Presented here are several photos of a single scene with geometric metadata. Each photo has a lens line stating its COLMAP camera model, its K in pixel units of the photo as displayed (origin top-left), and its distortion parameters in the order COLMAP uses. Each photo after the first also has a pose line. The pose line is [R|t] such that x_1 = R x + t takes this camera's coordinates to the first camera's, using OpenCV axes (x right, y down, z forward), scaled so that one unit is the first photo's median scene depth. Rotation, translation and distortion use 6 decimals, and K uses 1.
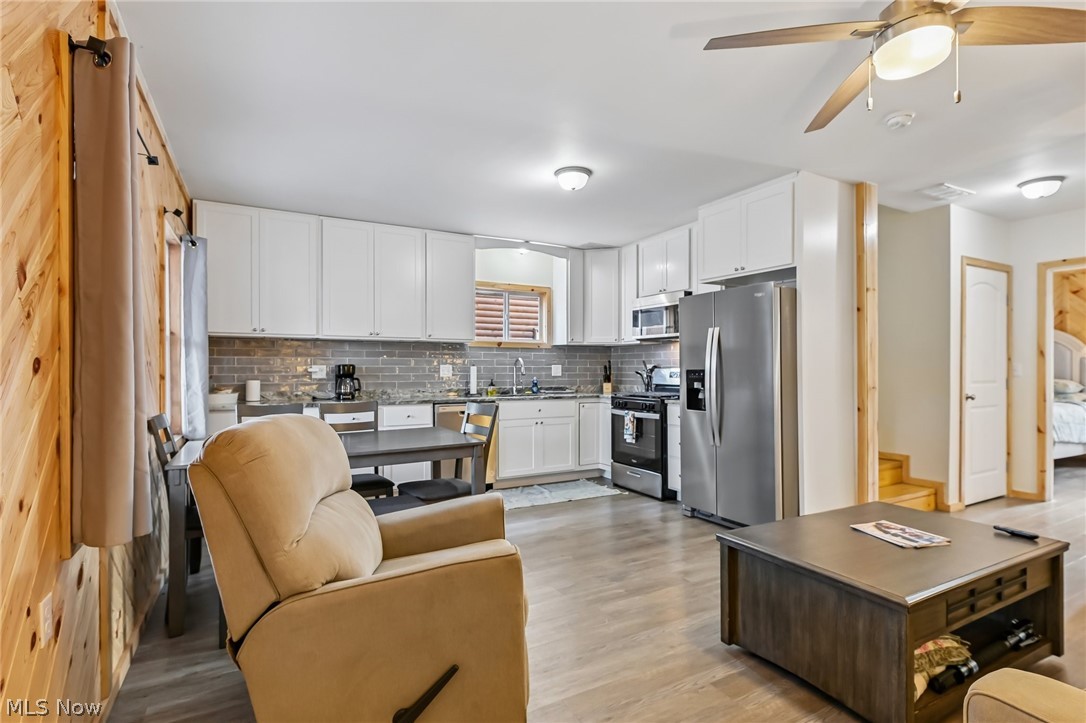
lens RADIAL K [[534.3, 0, 544.6], [0, 534.3, 366.8], [0, 0, 1]] dist [0.000554, -0.000031]
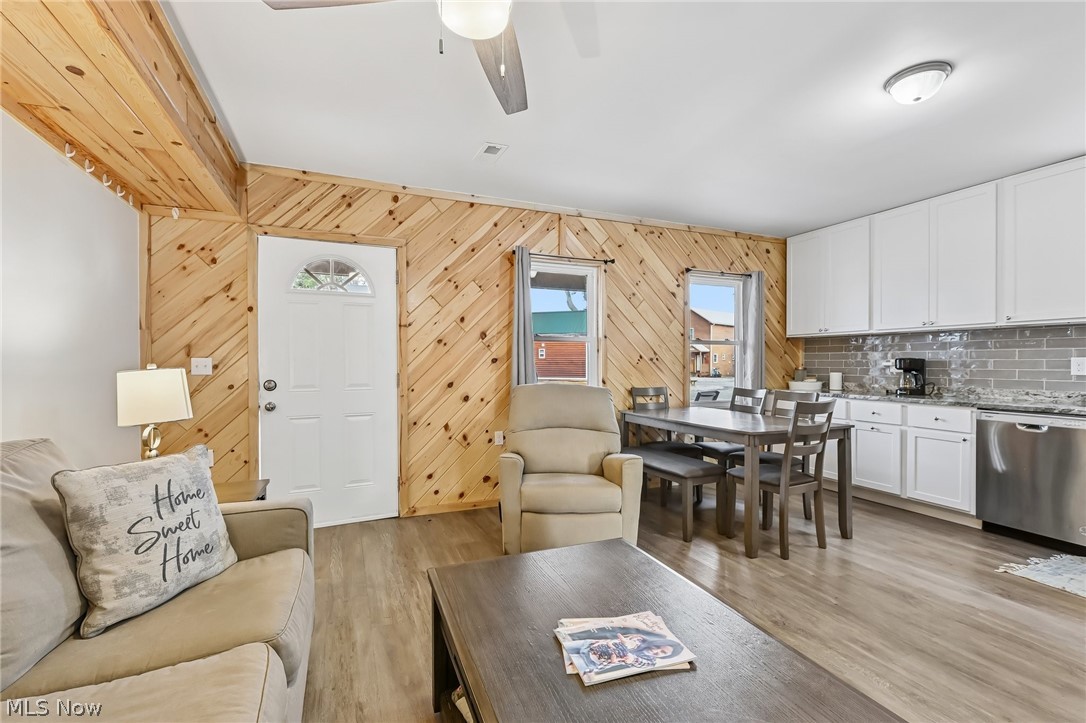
lens RADIAL K [[483.3, 0, 543.3], [0, 483.3, 366.6], [0, 0, 1]] dist [0.000069, 0.000015]
pose [[-0.110286, 0.009385, -0.993856, 0.579836], [0.000217, 0.999956, 0.009419, 0.002479], [0.993900, 0.000823, -0.110283, 0.473655]]
